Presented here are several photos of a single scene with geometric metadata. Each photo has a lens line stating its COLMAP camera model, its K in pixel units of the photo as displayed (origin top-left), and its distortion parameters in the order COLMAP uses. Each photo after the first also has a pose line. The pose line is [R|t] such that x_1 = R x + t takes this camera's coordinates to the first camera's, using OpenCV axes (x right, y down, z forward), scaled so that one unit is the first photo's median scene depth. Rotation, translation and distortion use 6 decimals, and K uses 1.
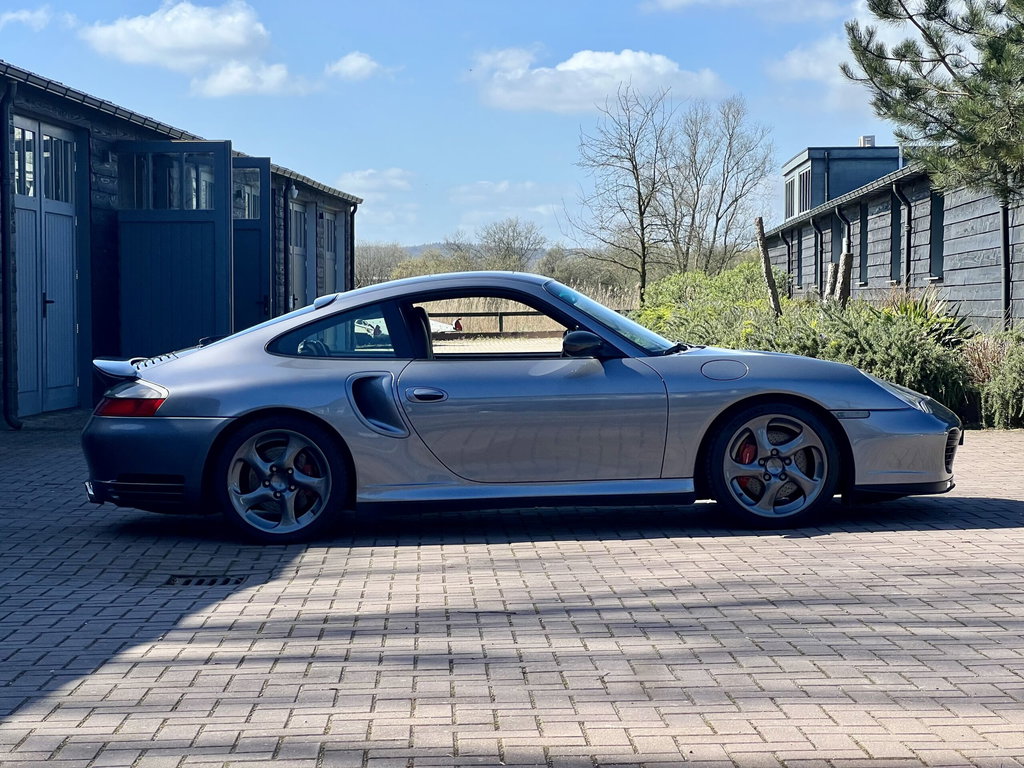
lens RADIAL K [[2314.9, 0, 514.5], [0, 2314.9, 398.8], [0, 0, 1]] dist [-0.088234, 4.623619]
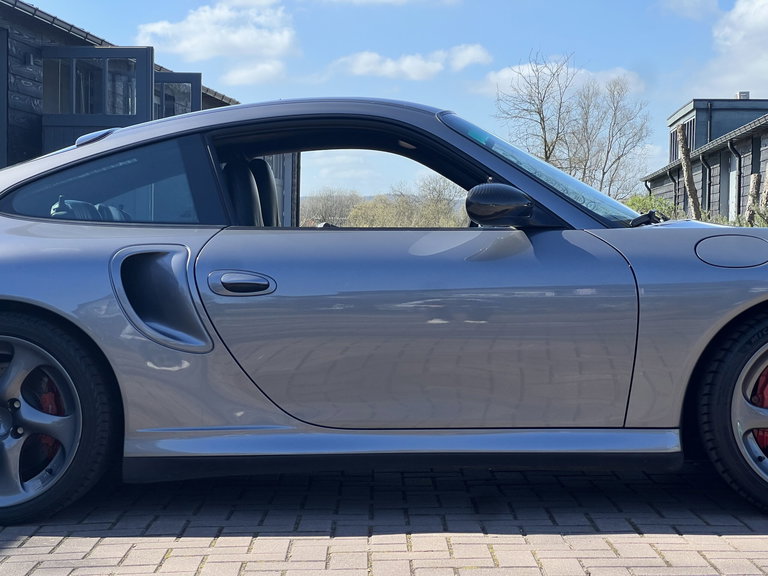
lens RADIAL K [[1739.0, 0, 367.7], [0, 1739.0, 287.4], [0, 0, 1]] dist [0.249191, -0.125738]
pose [[0.998889, 0.018000, -0.043543, 0.009041], [-0.018588, 0.999741, -0.013147, 0.002844], [0.043295, 0.013942, 0.998965, 0.317091]]
